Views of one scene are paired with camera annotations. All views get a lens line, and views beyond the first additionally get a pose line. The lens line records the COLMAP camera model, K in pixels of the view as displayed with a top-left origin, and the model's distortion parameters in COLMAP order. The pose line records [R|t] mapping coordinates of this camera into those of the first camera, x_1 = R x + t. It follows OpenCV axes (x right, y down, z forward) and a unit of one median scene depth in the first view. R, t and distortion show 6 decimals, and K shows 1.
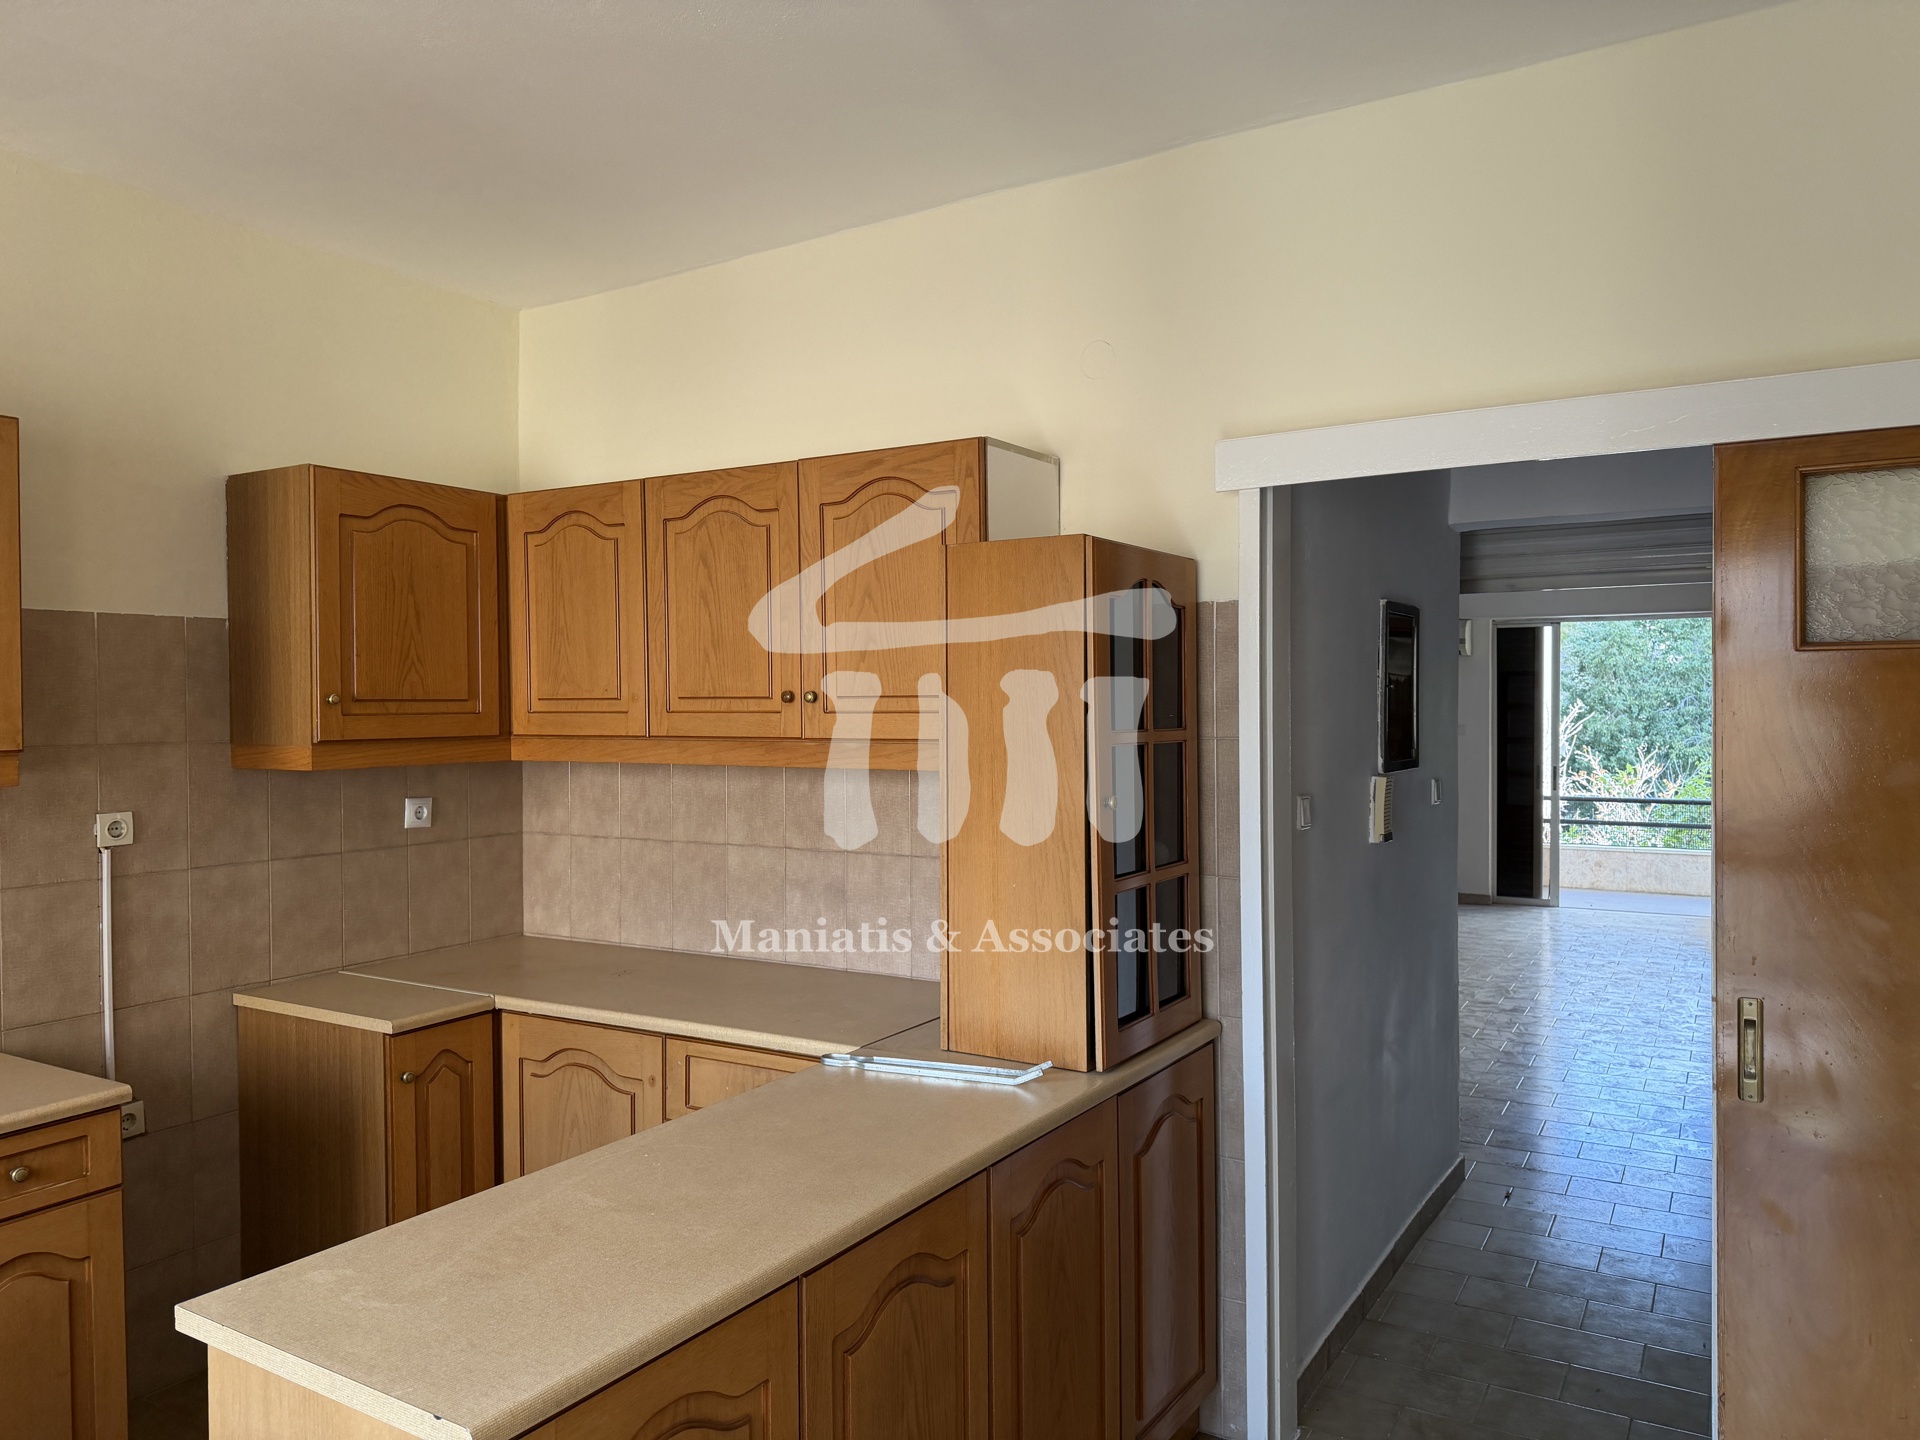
lens RADIAL K [[1359.1, 0, 960.2], [0, 1359.1, 716.3], [0, 0, 1]] dist [0.065862, -0.084027]
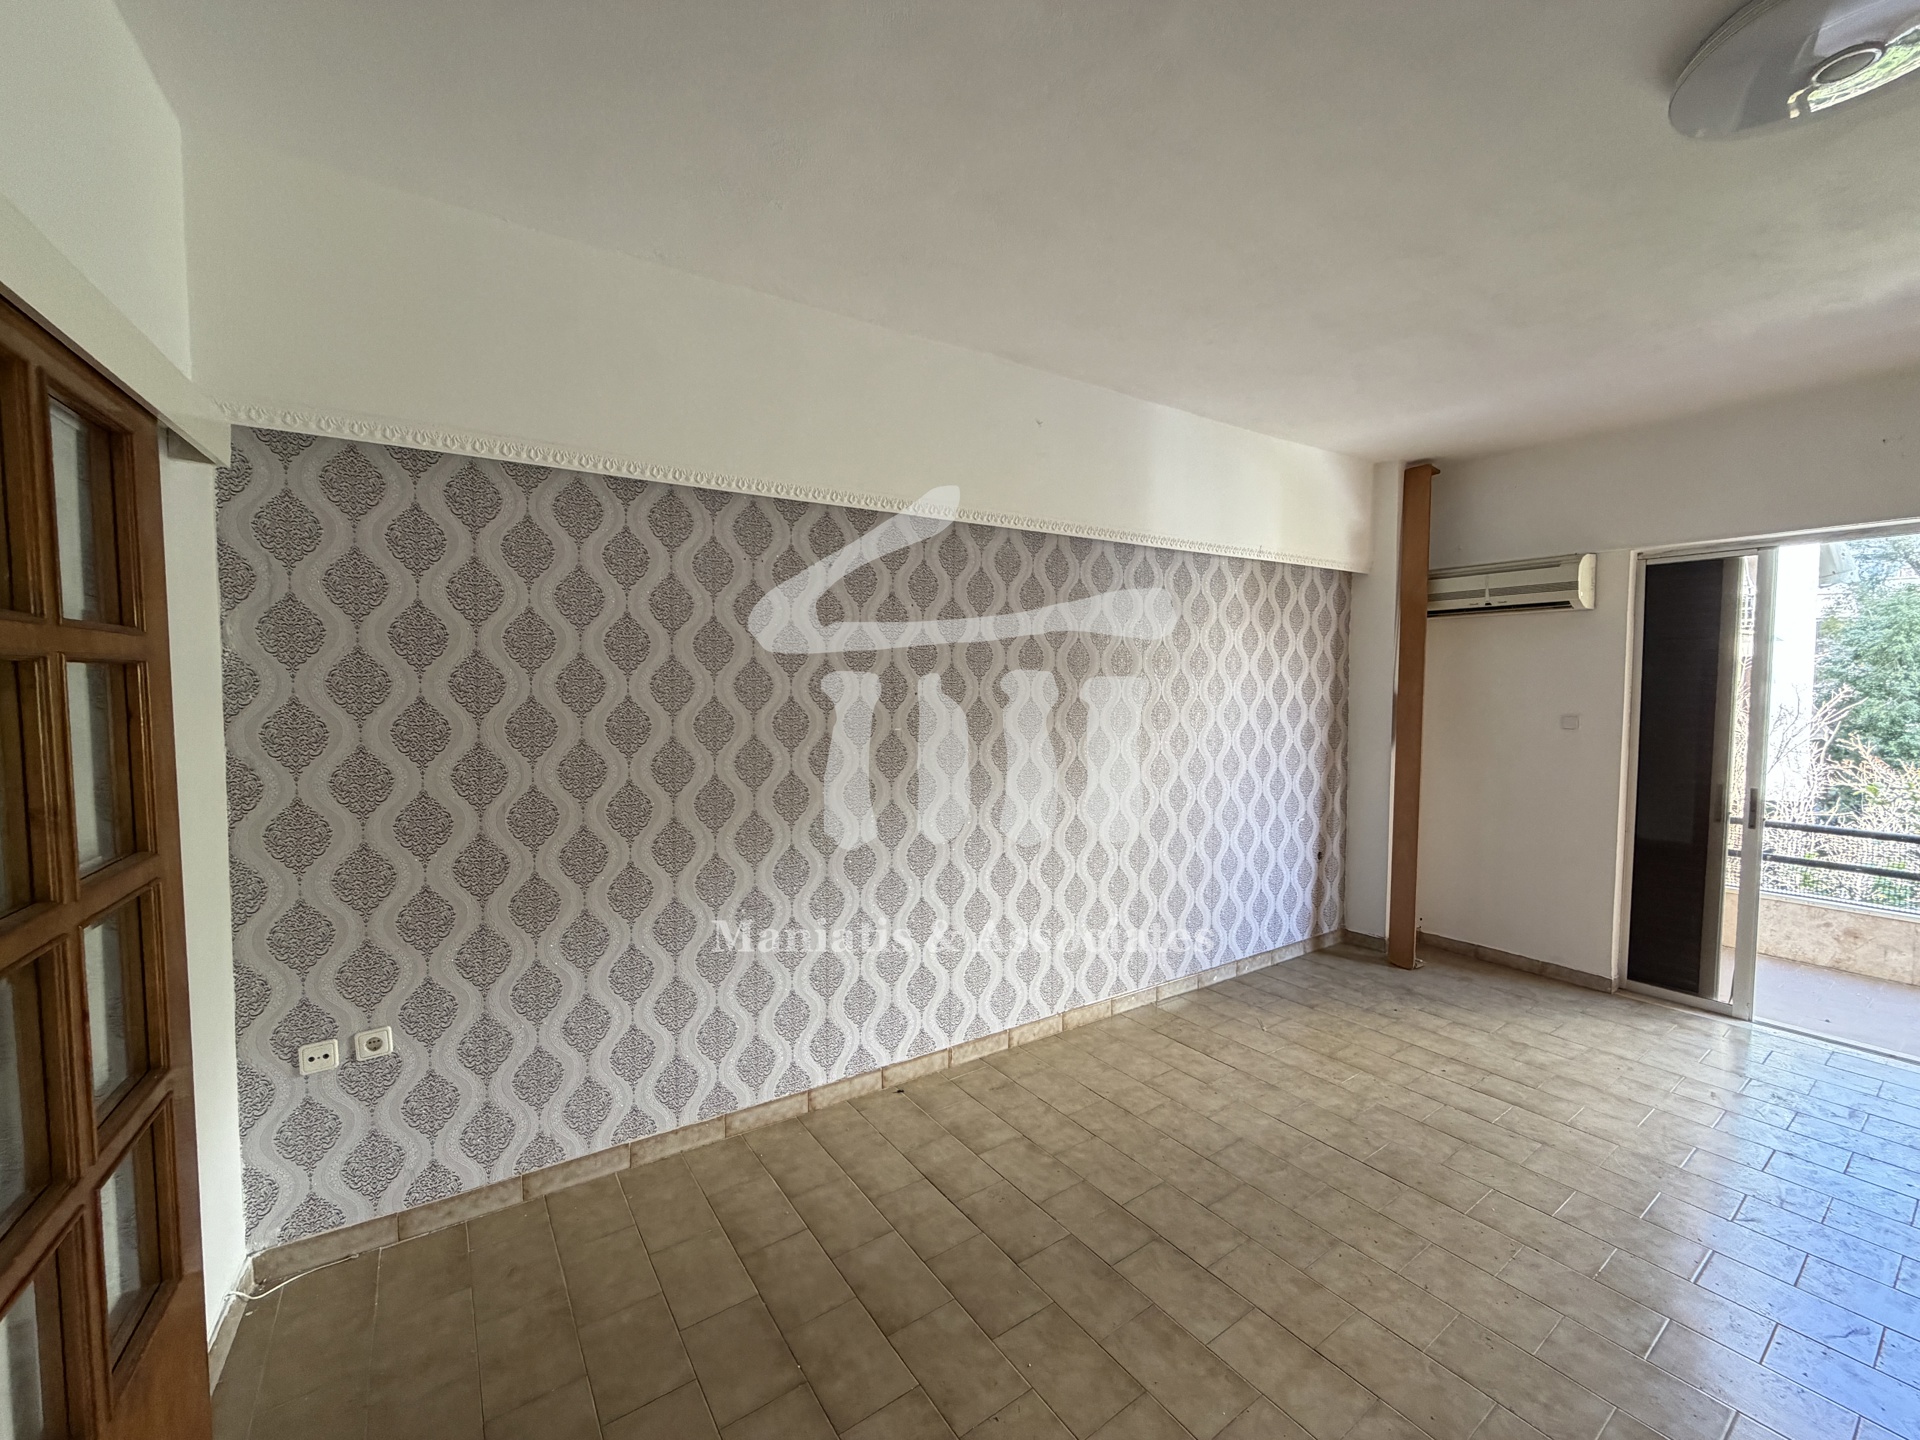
lens RADIAL K [[764.6, 0, 952.5], [0, 764.6, 721.9], [0, 0, 1]] dist [0.002979, -0.000208]
pose [[0.903300, 0.026446, -0.428194, 0.119958], [-0.010656, 0.999173, 0.039230, -0.000515], [0.428878, -0.030874, 0.902835, 0.253798]]
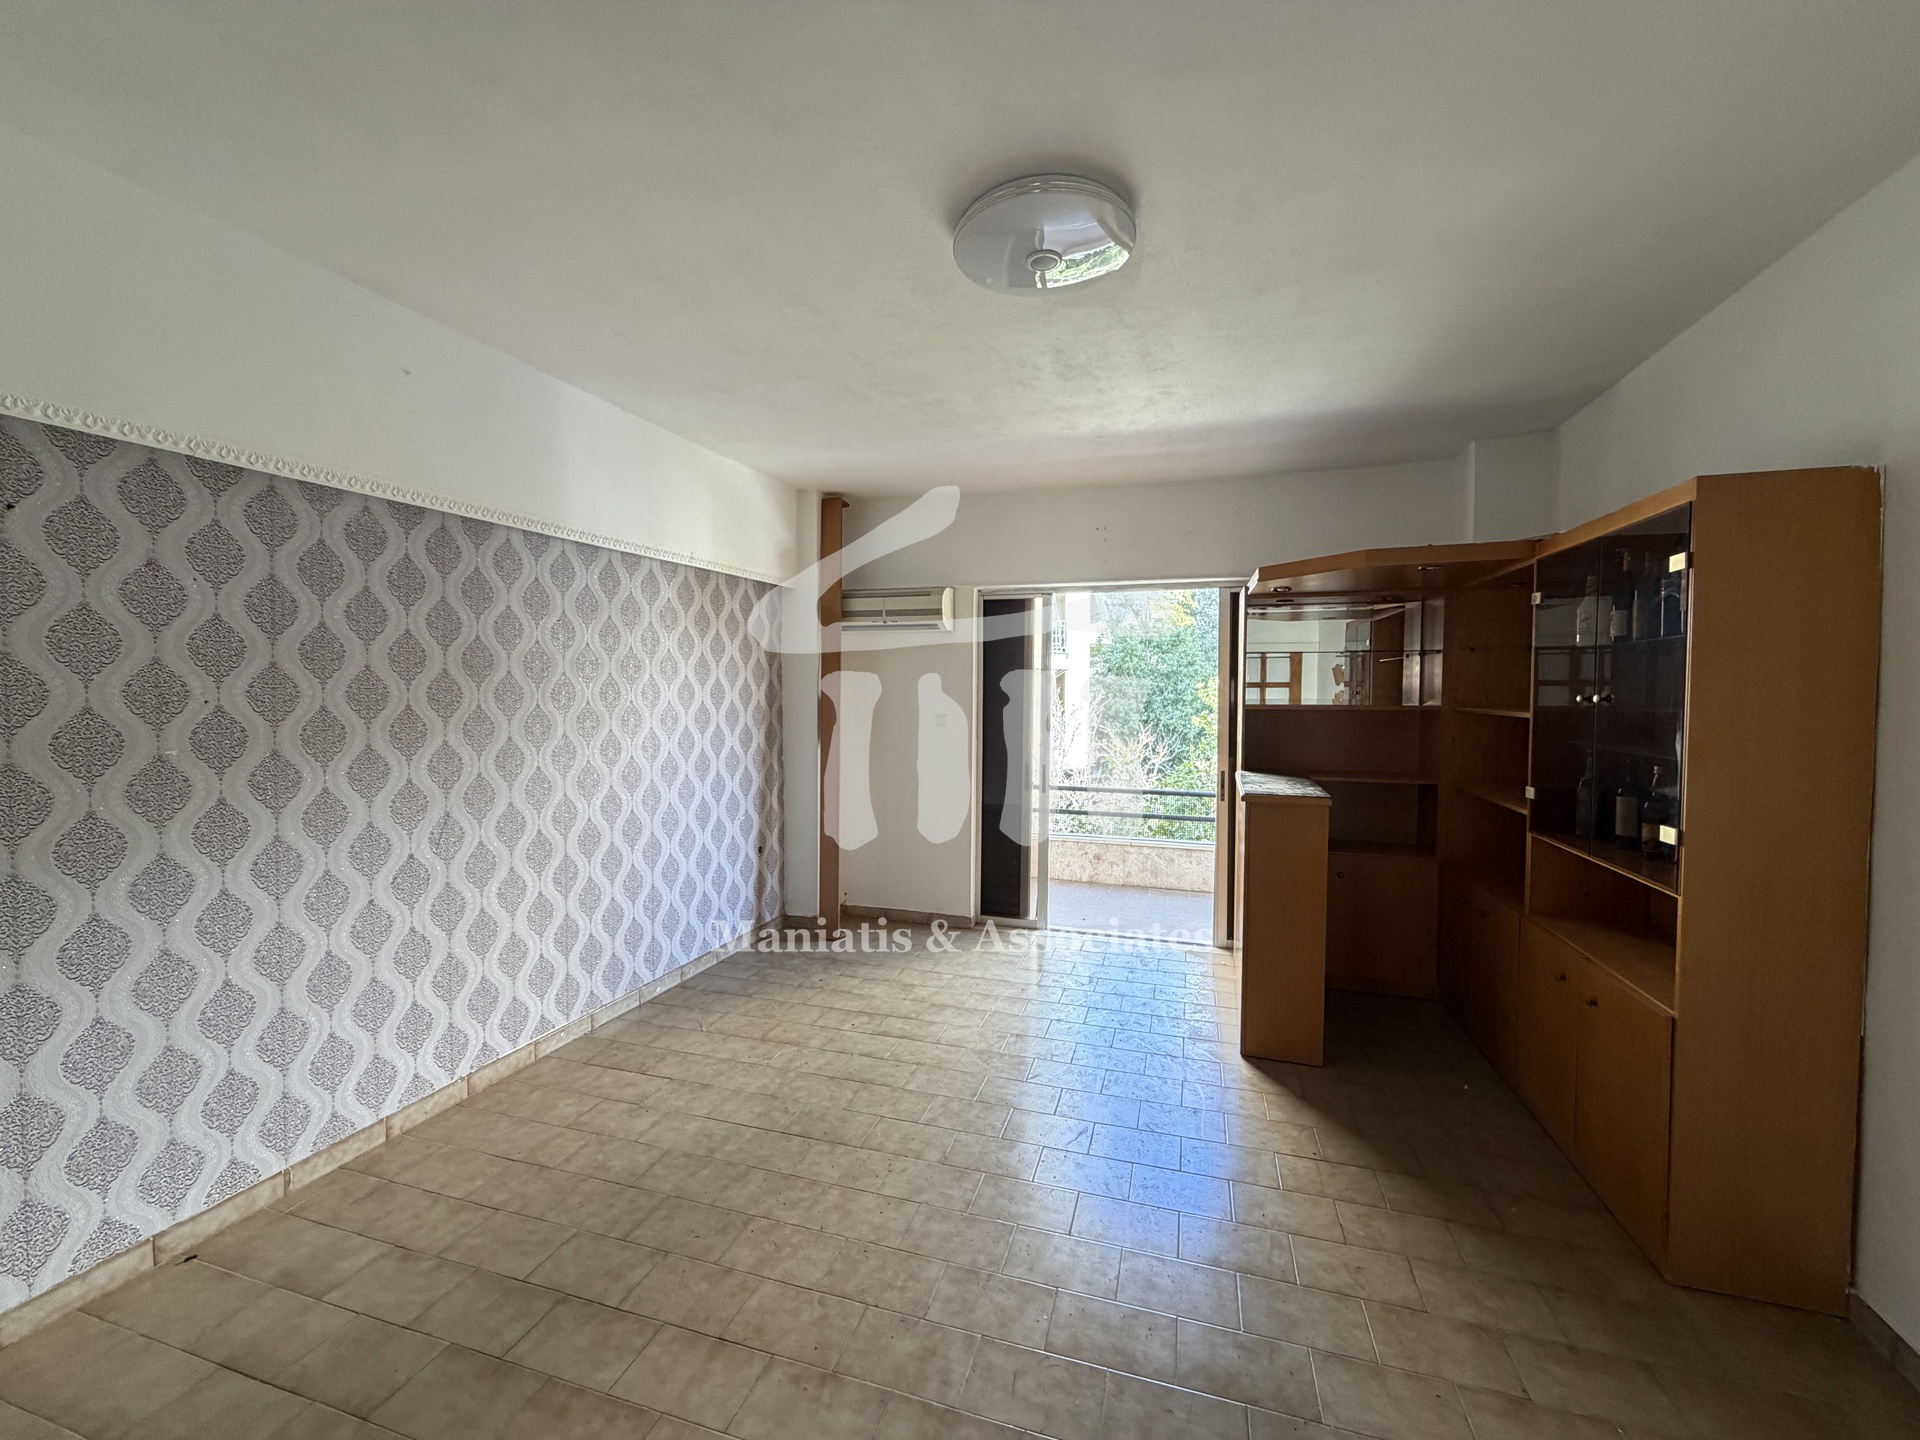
lens RADIAL K [[764.6, 0, 952.5], [0, 764.6, 721.9], [0, 0, 1]] dist [0.002979, -0.000208]
pose [[0.976899, -0.000487, 0.213700, 0.128452], [-0.006201, 0.999512, 0.030621, -0.001192], [-0.213611, -0.031239, 0.976419, 0.256497]]
